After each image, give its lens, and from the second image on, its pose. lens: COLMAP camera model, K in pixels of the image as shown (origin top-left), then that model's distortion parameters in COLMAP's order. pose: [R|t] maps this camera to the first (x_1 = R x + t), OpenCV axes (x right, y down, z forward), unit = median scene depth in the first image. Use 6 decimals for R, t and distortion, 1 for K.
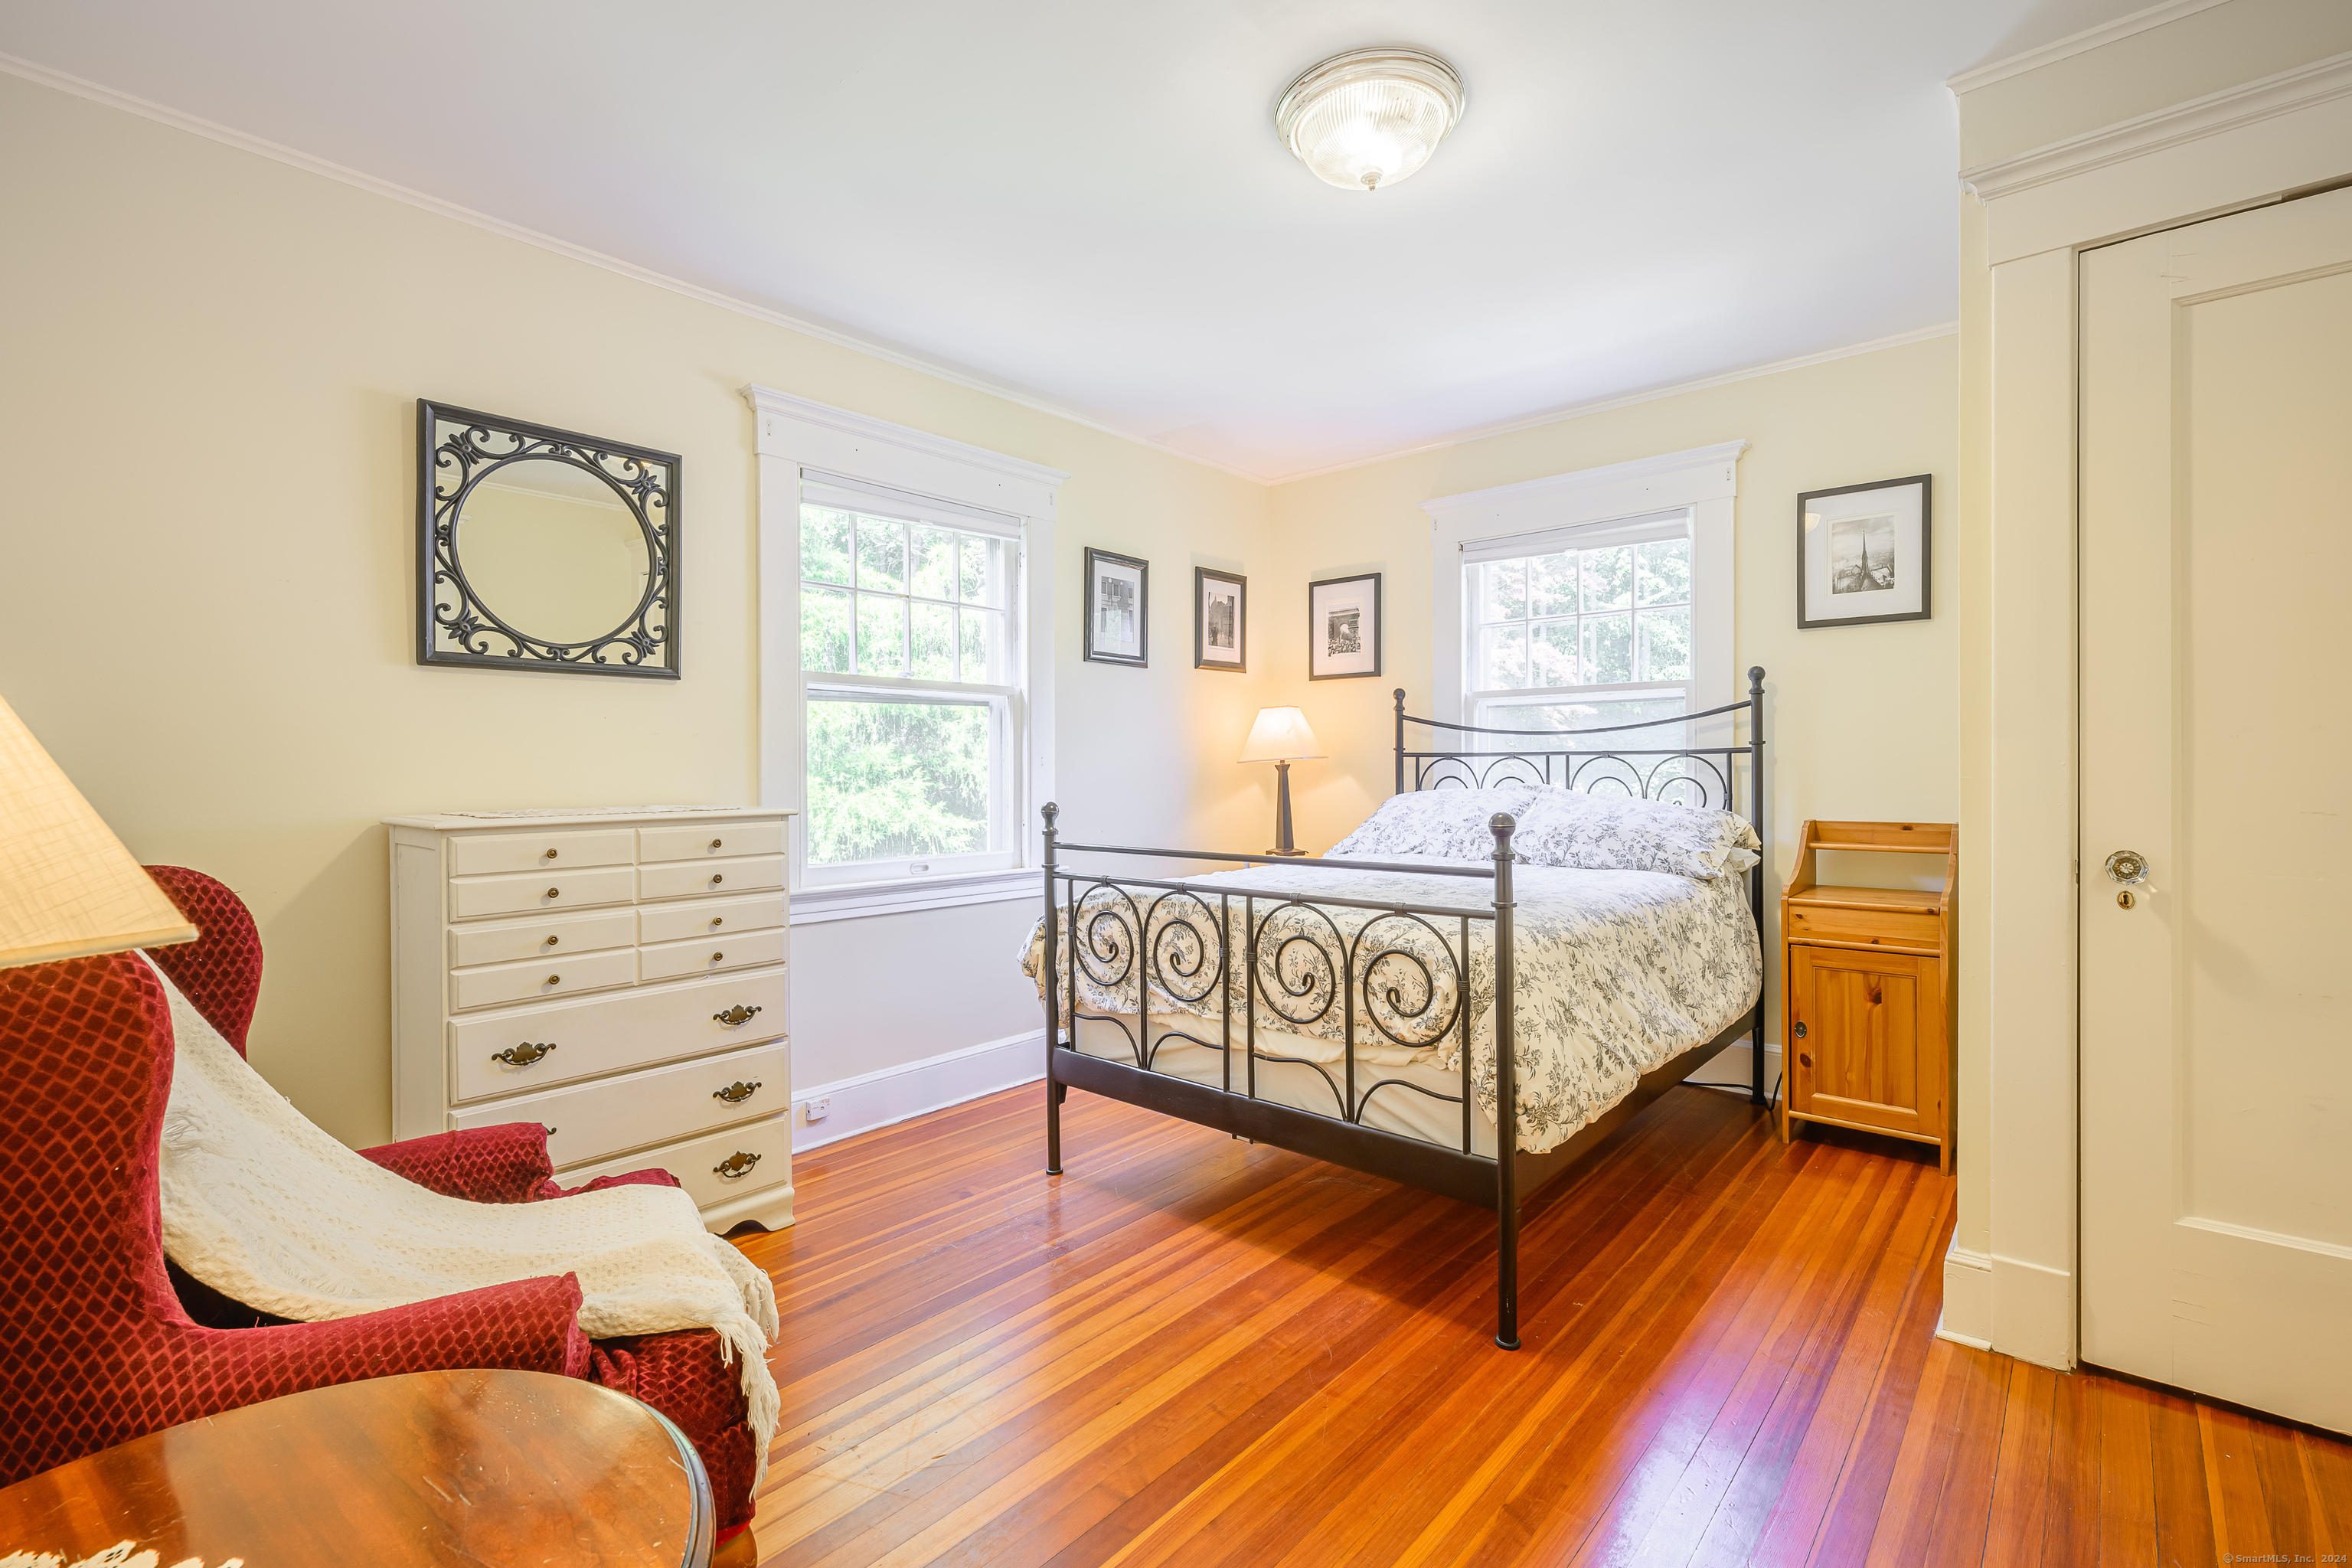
lens RADIAL K [[1046.9, 0, 1169.8], [0, 1046.9, 767.8], [0, 0, 1]] dist [0.002569, 0.000576]
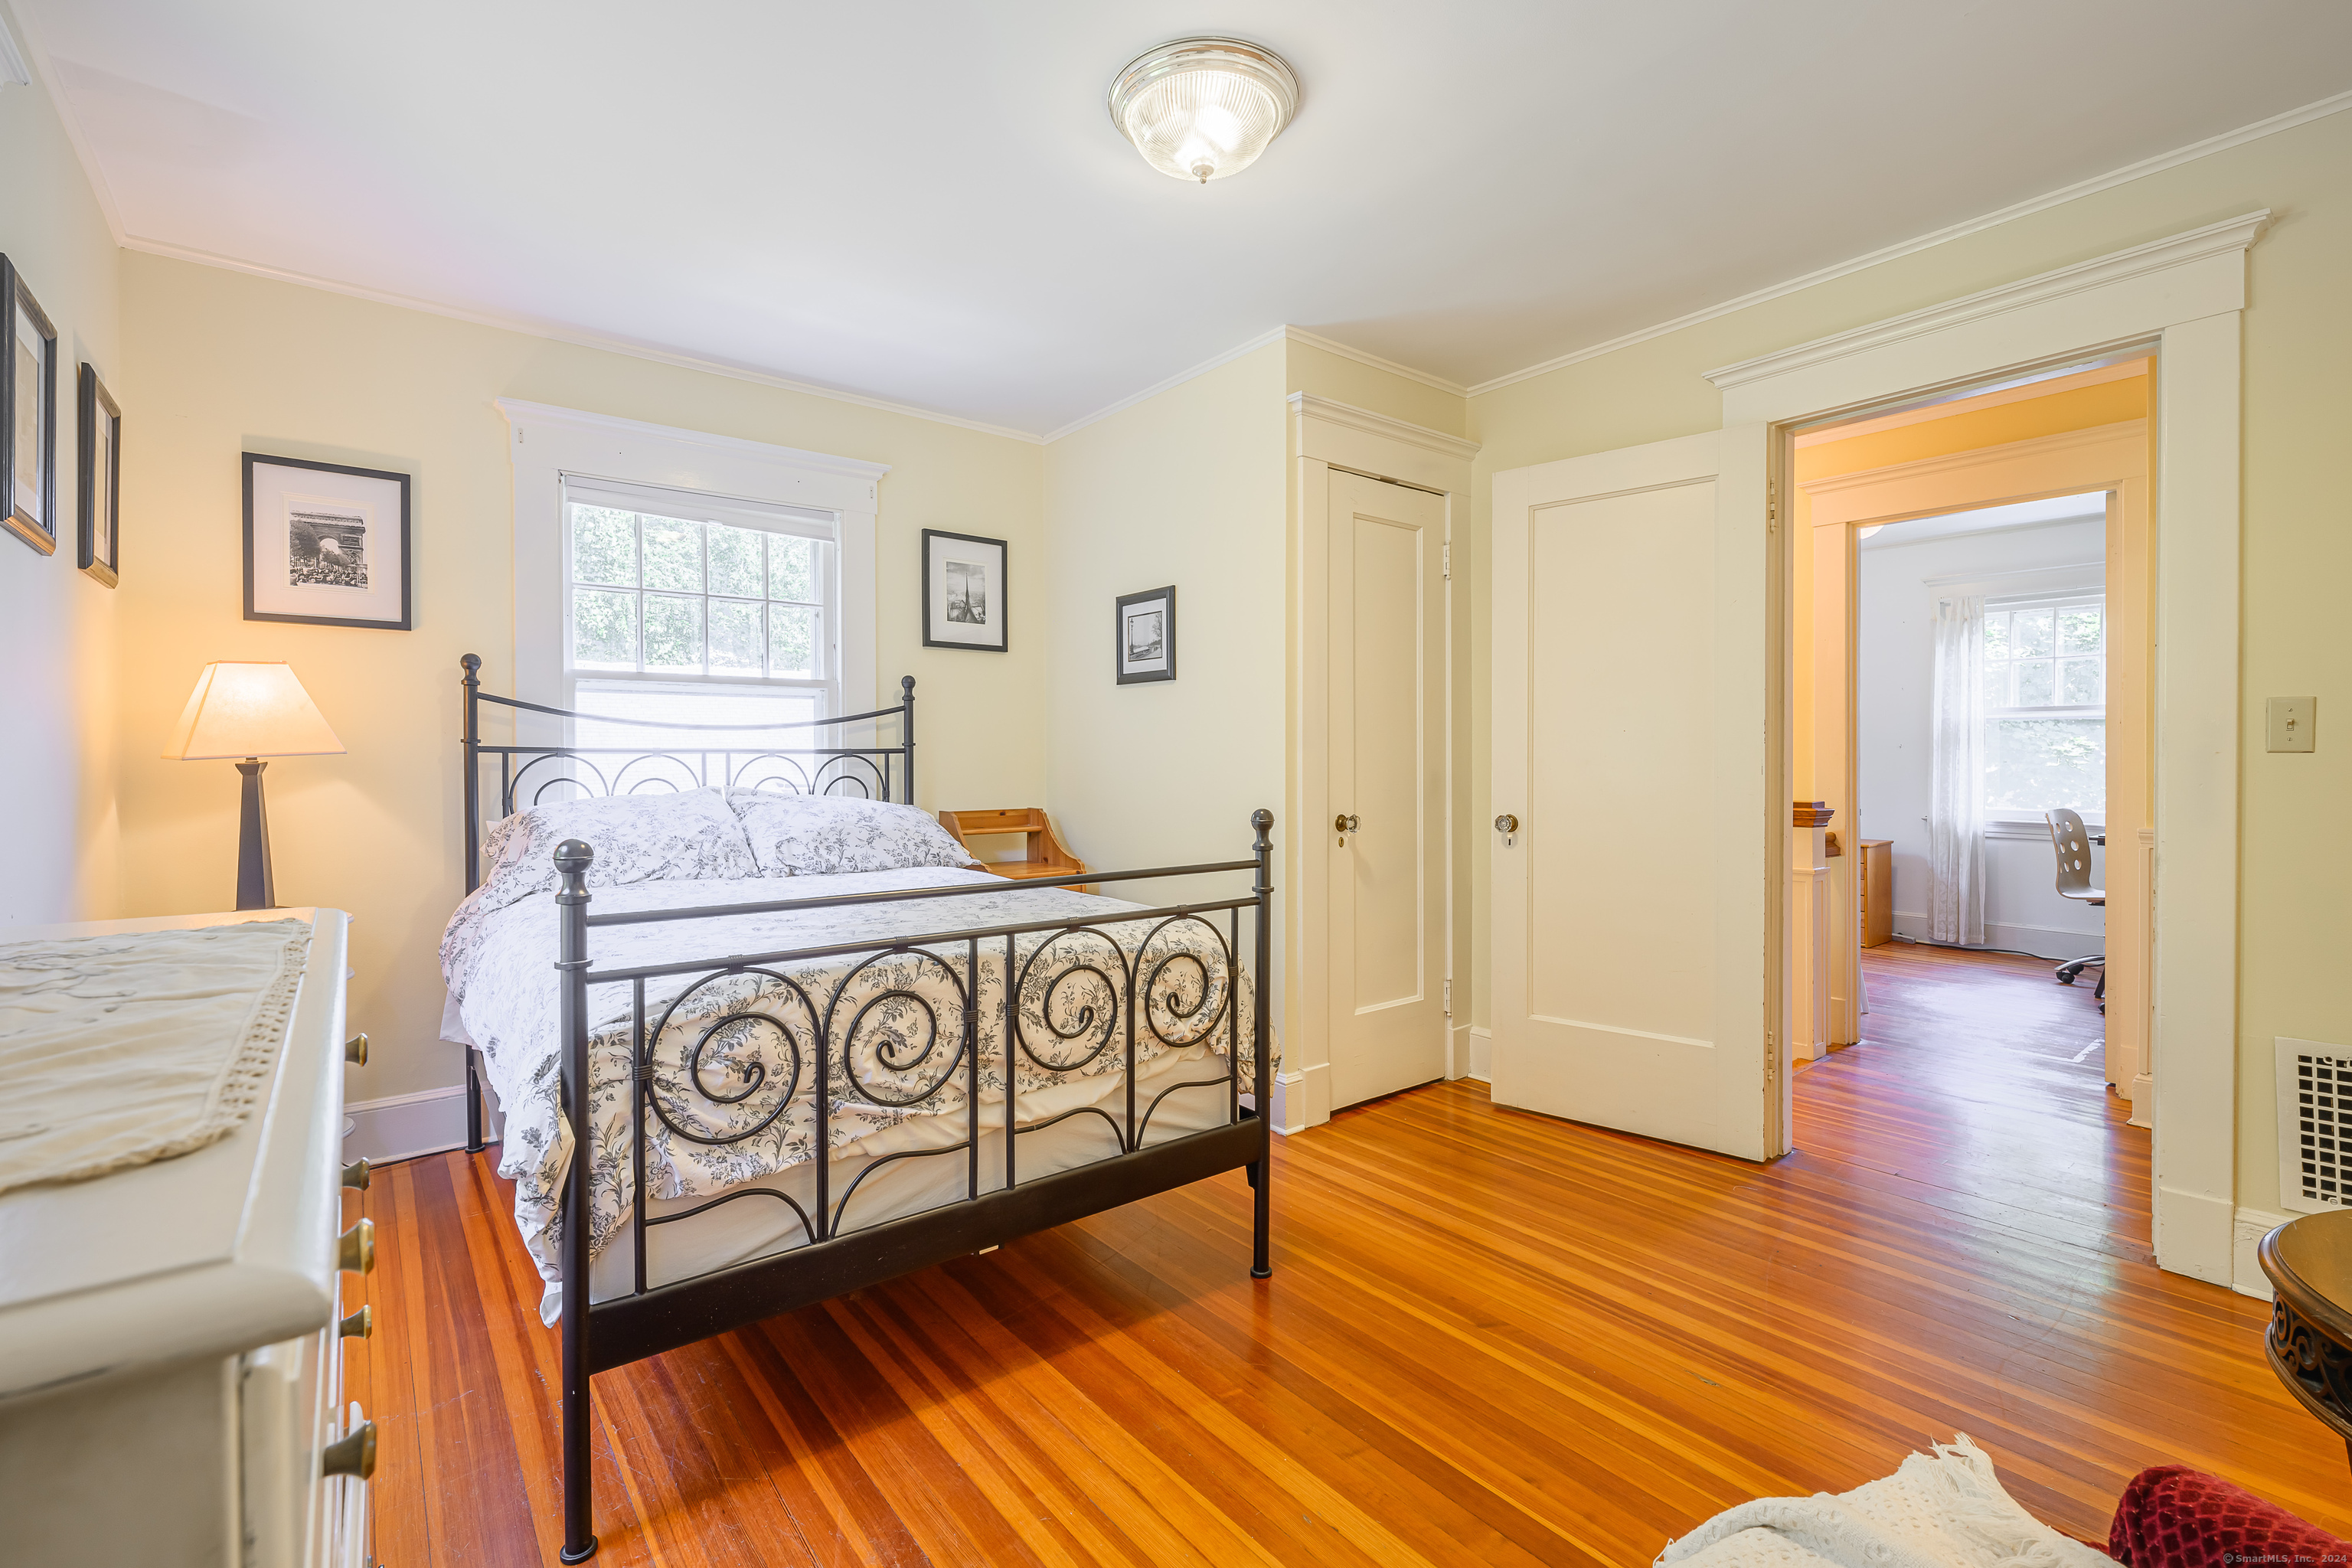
lens RADIAL K [[1046.9, 0, 1169.8], [0, 1046.9, 767.8], [0, 0, 1]] dist [0.002569, 0.000576]
pose [[0.180088, -0.004114, 0.983642, -0.646928], [-0.000081, 0.999991, 0.004197, -0.005016], [-0.983650, -0.000835, 0.180086, 0.707728]]
